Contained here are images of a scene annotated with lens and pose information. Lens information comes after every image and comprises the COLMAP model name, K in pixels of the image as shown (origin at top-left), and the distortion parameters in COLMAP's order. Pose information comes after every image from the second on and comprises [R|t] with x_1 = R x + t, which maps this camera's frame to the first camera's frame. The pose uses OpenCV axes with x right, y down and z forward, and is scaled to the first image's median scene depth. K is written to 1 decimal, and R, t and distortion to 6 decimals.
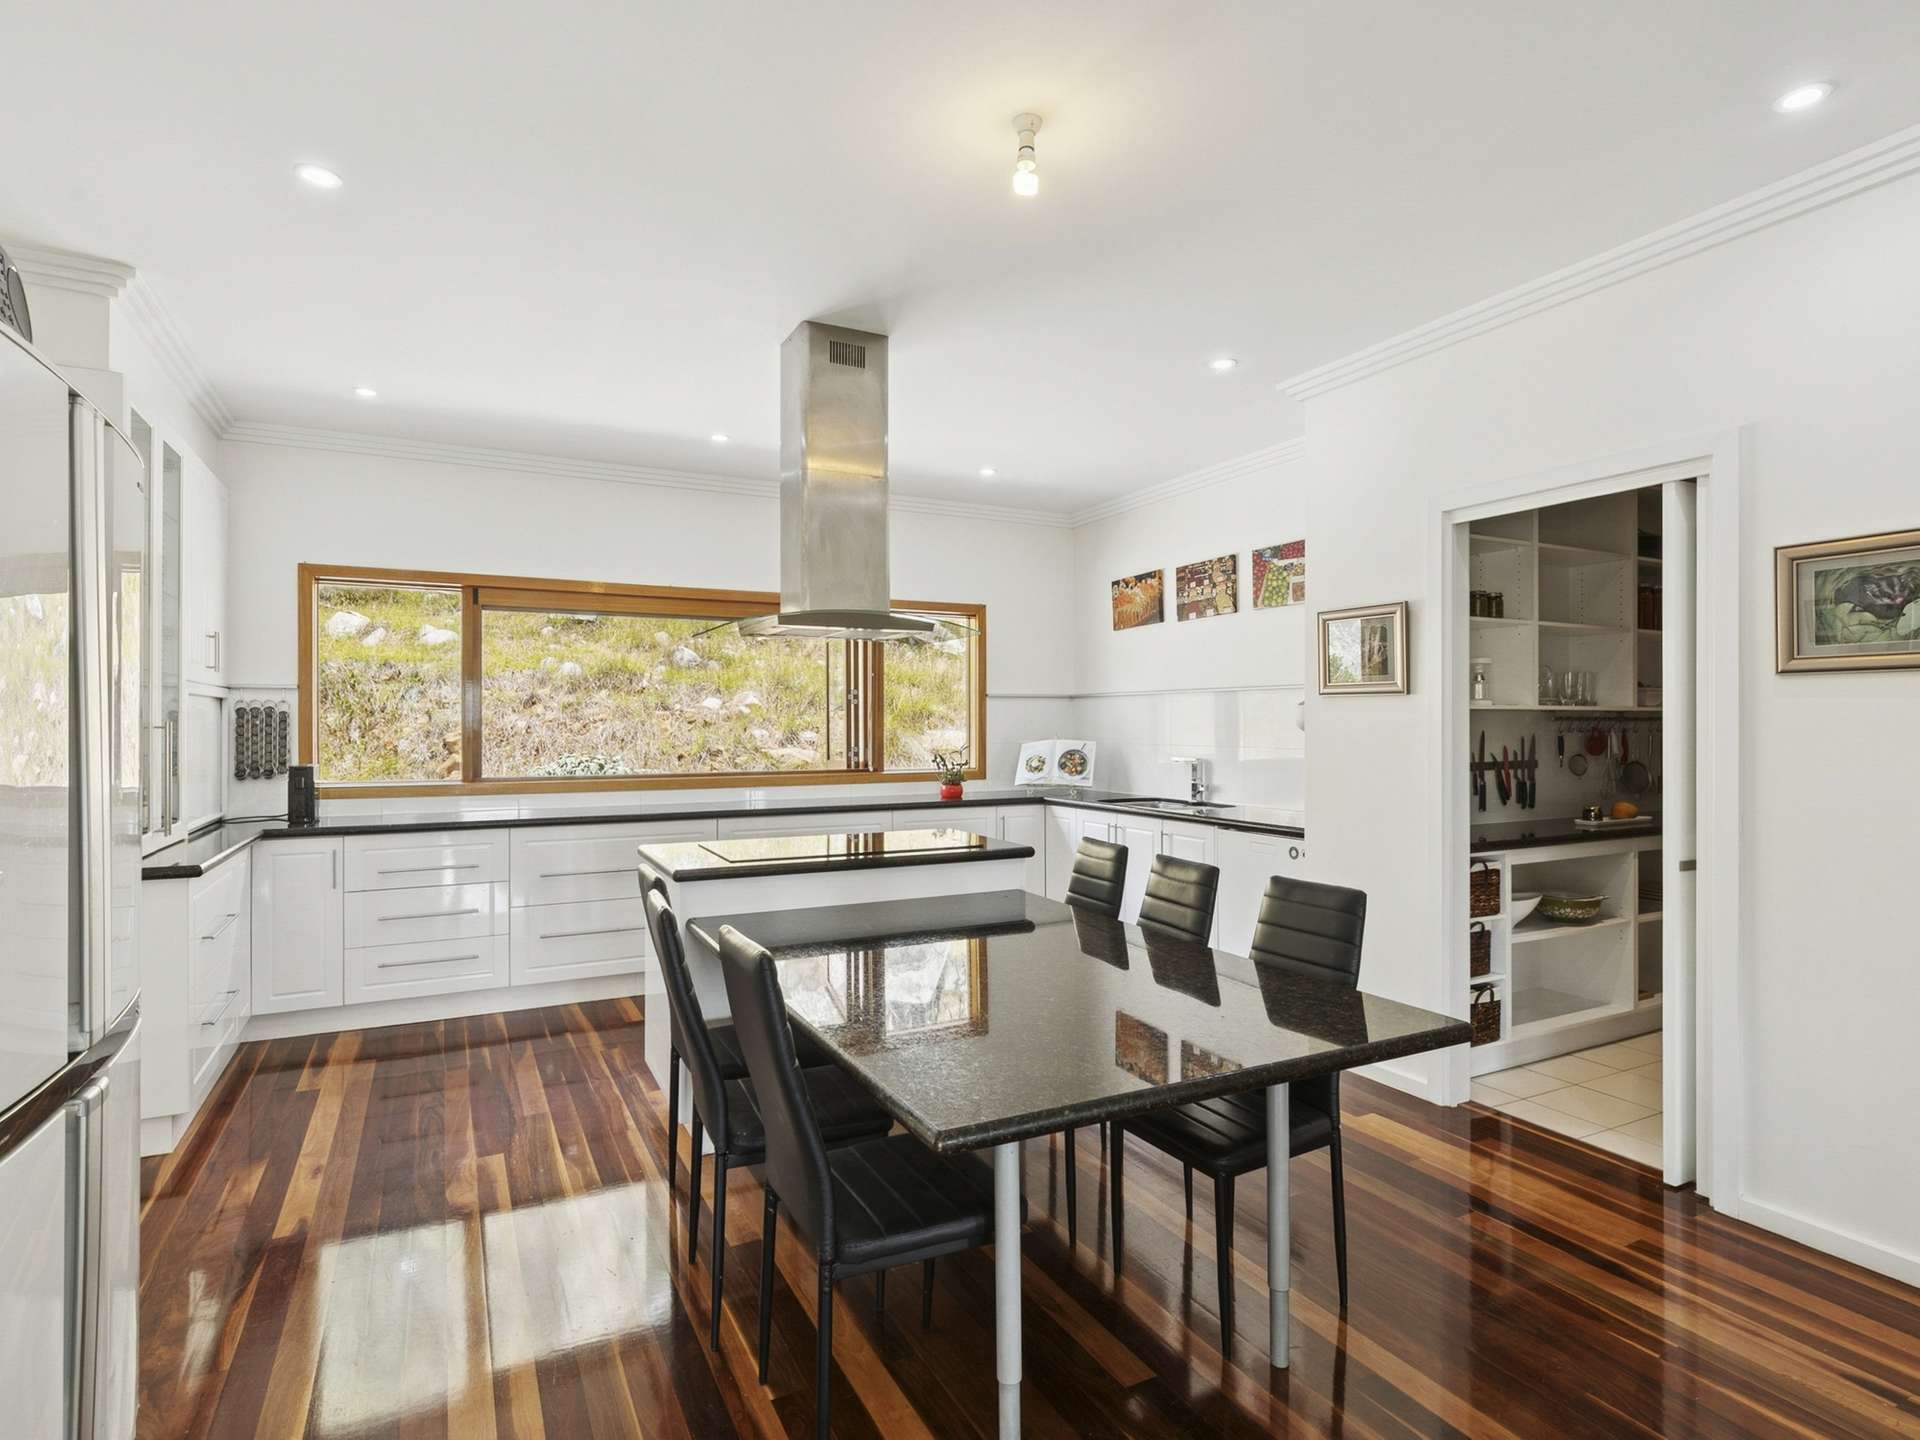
lens RADIAL K [[1006.6, 0, 954.7], [0, 1006.6, 720.4], [0, 0, 1]] dist [0.001427, 0.000146]
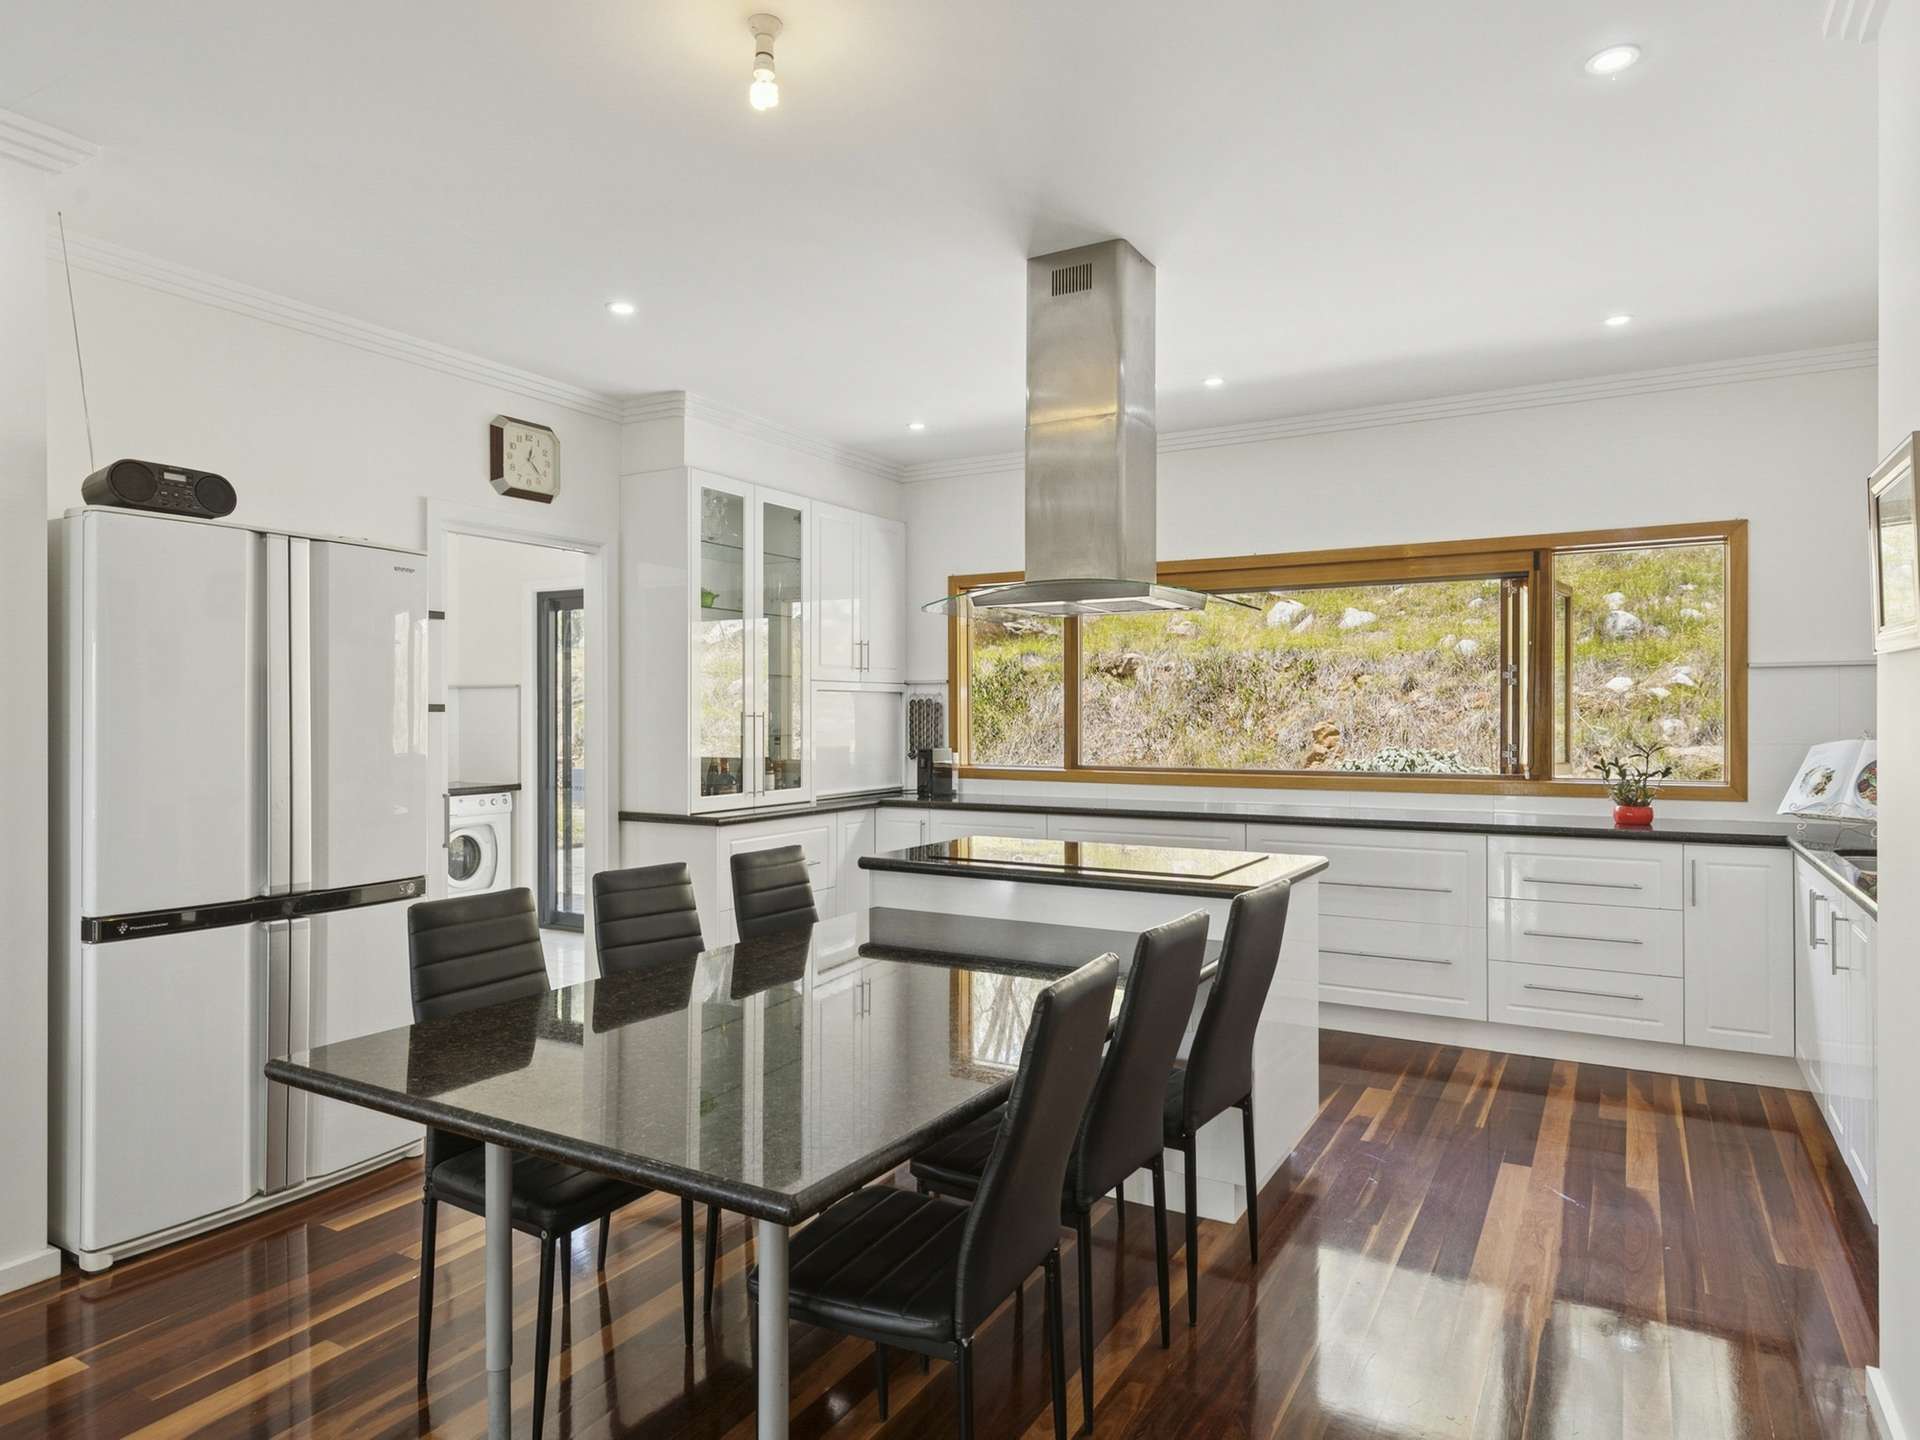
lens RADIAL K [[1152.1, 0, 968.6], [0, 1152.1, 717.6], [0, 0, 1]] dist [0.017758, -0.000958]
pose [[0.548877, 0.002811, -0.835898, 0.388257], [0.004670, 0.999968, 0.006429, 0.000154], [0.835890, -0.007432, 0.548847, 0.226436]]
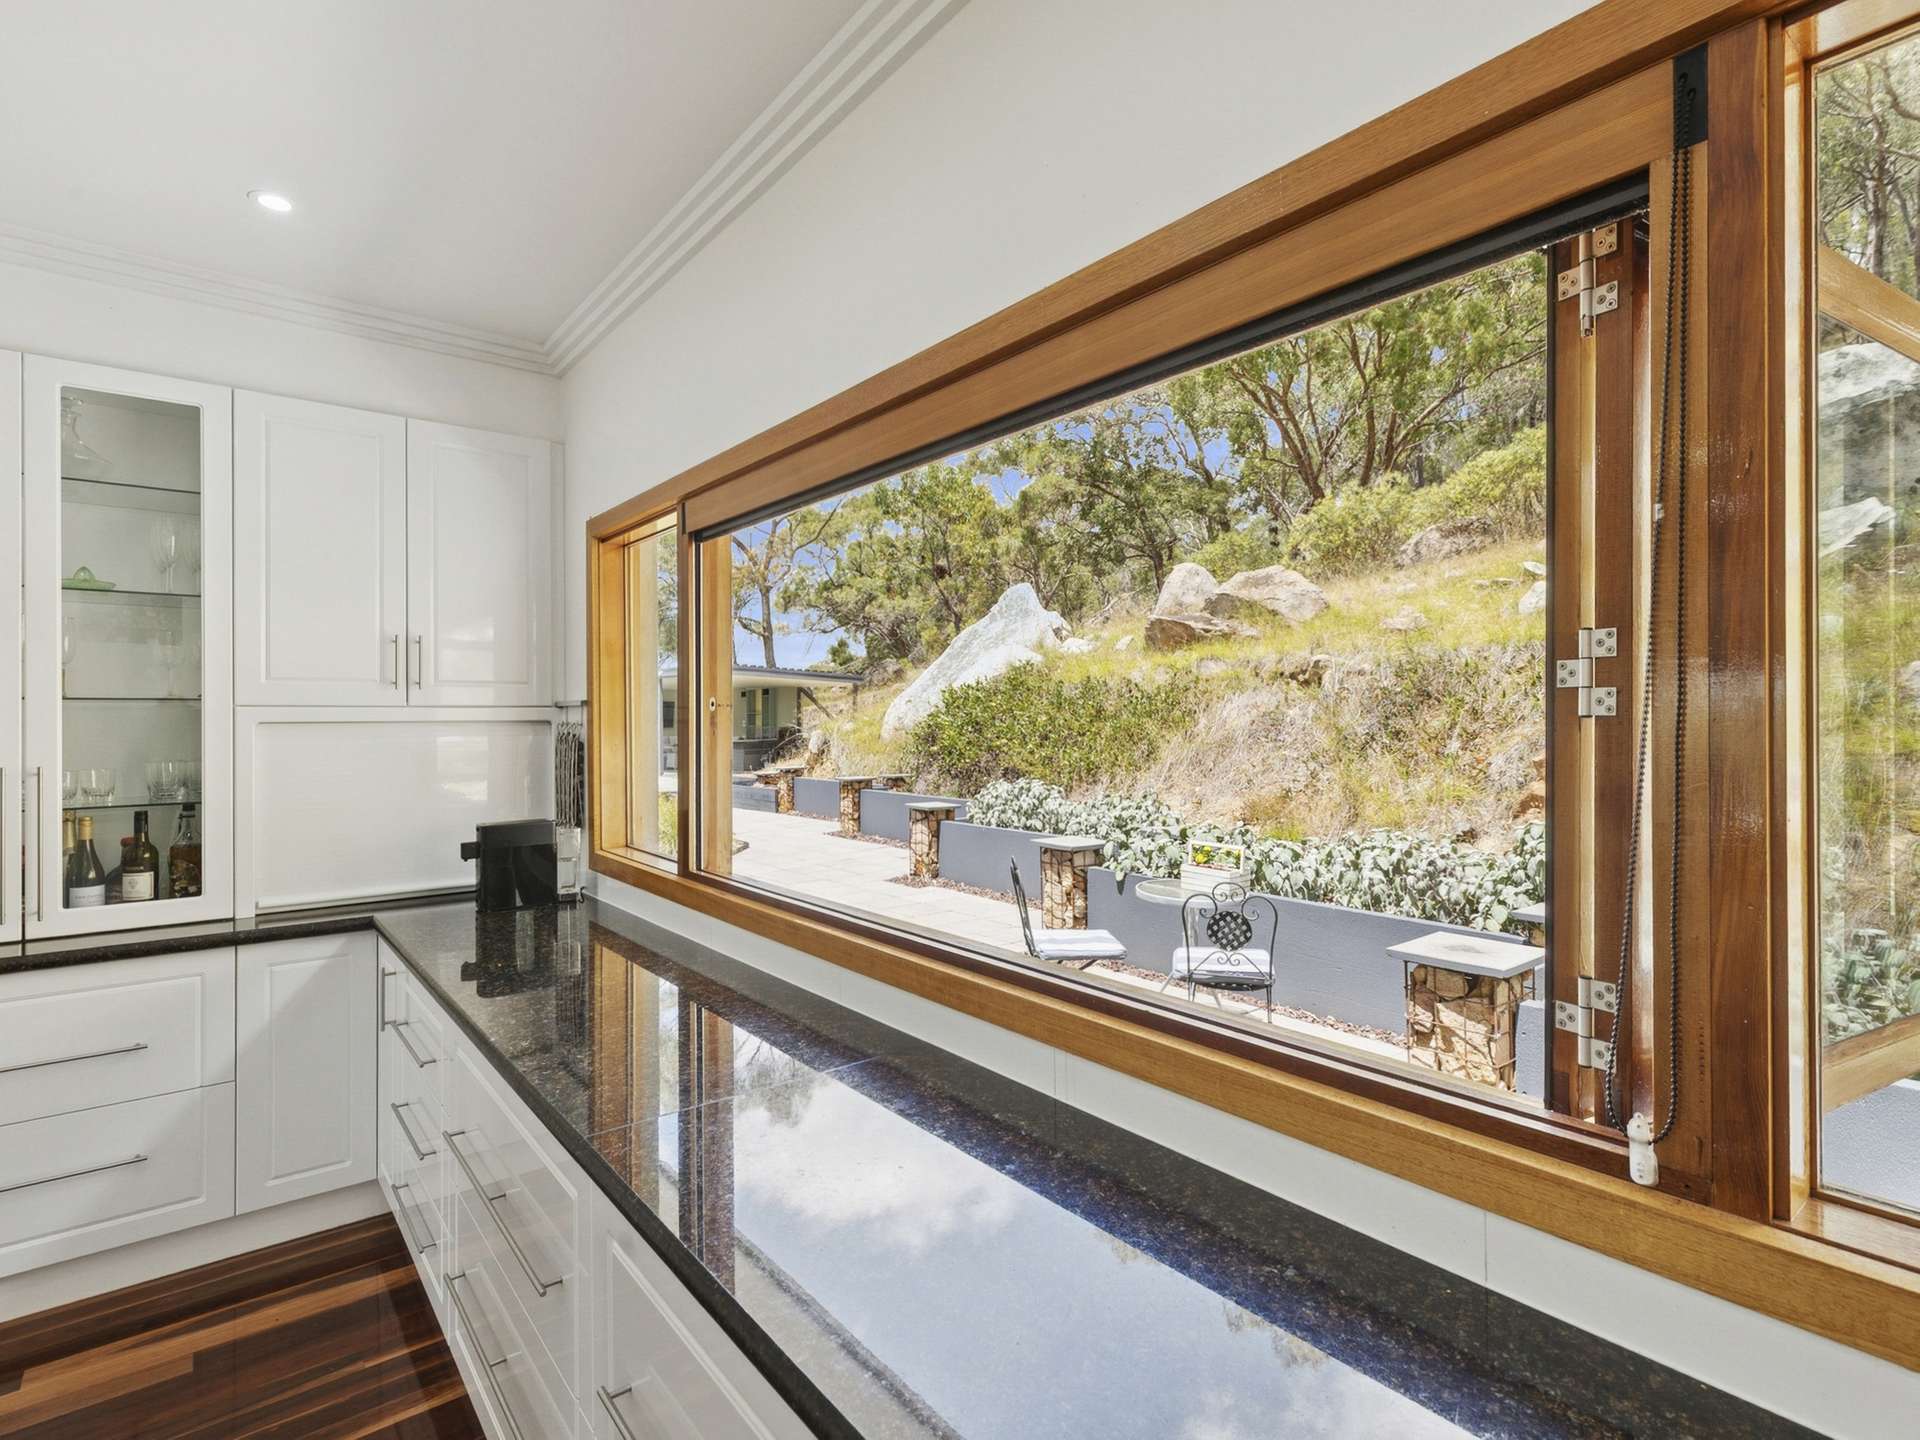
lens RADIAL K [[965.2, 0, 965.0], [0, 965.2, 719.0], [0, 0, 1]] dist [0.010070, -0.000771]
pose [[0.210285, 0.001100, -0.977640, 0.032084], [0.008577, 0.999959, 0.002970, -0.017911], [0.977602, -0.009010, 0.210267, 0.891626]]
